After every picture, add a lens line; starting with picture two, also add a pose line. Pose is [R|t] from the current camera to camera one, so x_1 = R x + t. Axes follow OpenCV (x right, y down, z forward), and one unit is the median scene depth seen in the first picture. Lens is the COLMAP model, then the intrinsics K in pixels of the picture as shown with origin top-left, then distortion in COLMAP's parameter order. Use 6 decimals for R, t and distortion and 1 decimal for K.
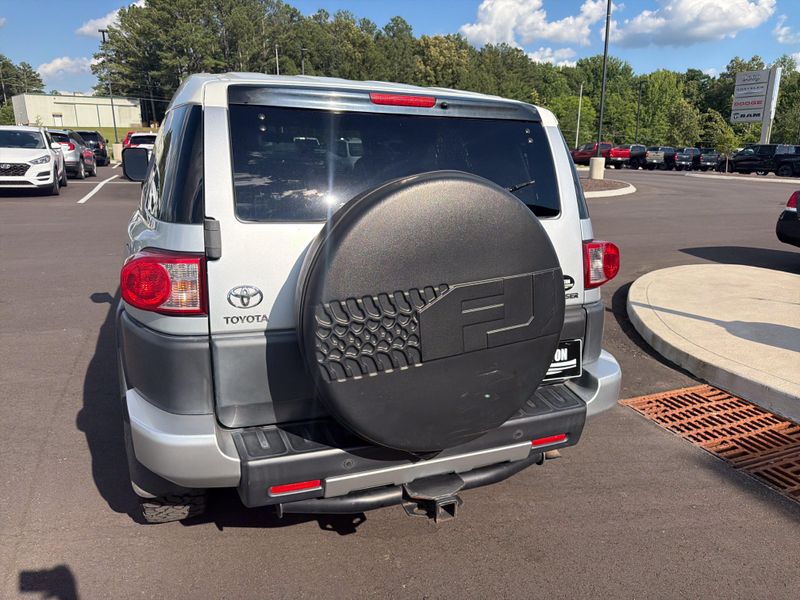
lens RADIAL K [[575.7, 0, 401.5], [0, 575.7, 296.5], [0, 0, 1]] dist [0.005974, -0.004714]
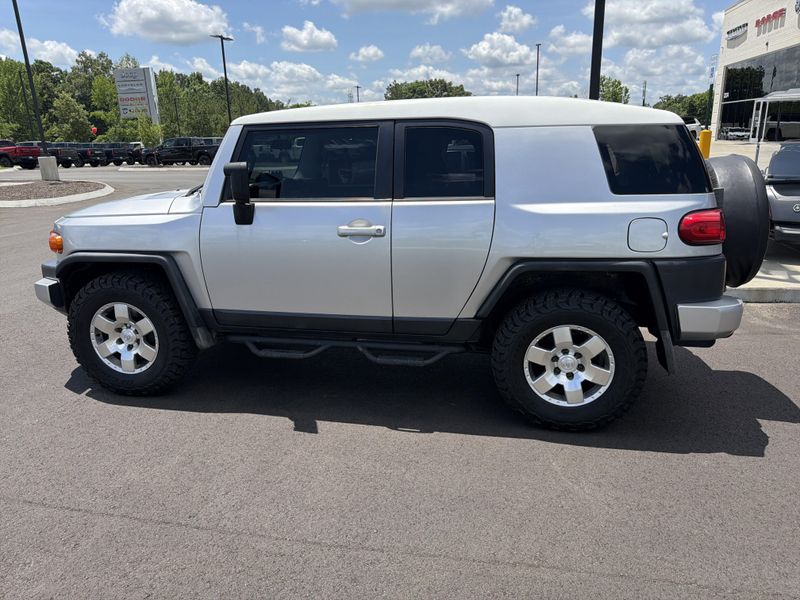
lens RADIAL K [[579.6, 0, 398.1], [0, 579.6, 299.4], [0, 0, 1]] dist [0.007005, -0.001128]
pose [[0.548195, -0.248645, 0.798535, -0.229507], [0.239040, 0.961537, 0.135298, -0.026868], [-0.801462, 0.116712, 0.586546, 0.071440]]
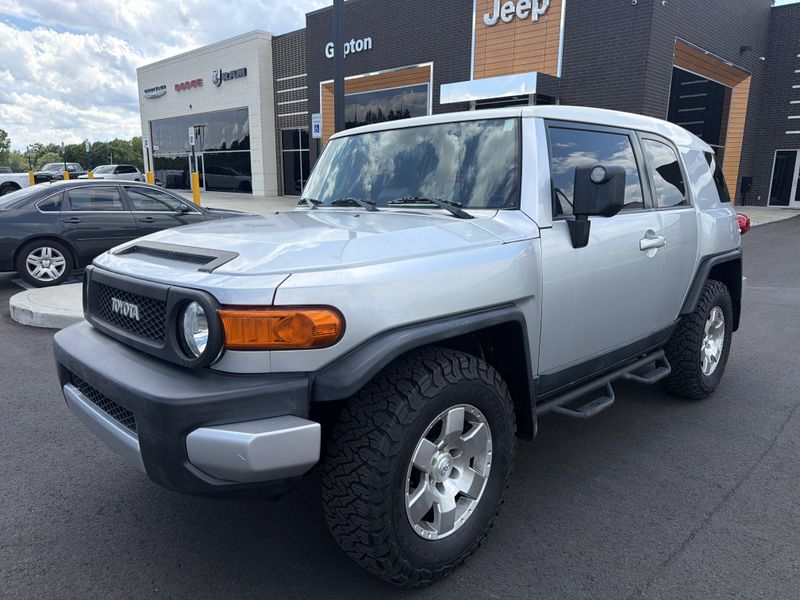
lens RADIAL K [[575.6, 0, 401.3], [0, 575.6, 297.9], [0, 0, 1]] dist [0.011970, -0.010314]
pose [[-0.387125, -0.192760, 0.901653, -0.212551], [0.221234, 0.929916, 0.293789, -0.076627], [-0.895092, 0.313209, -0.317348, 0.309153]]
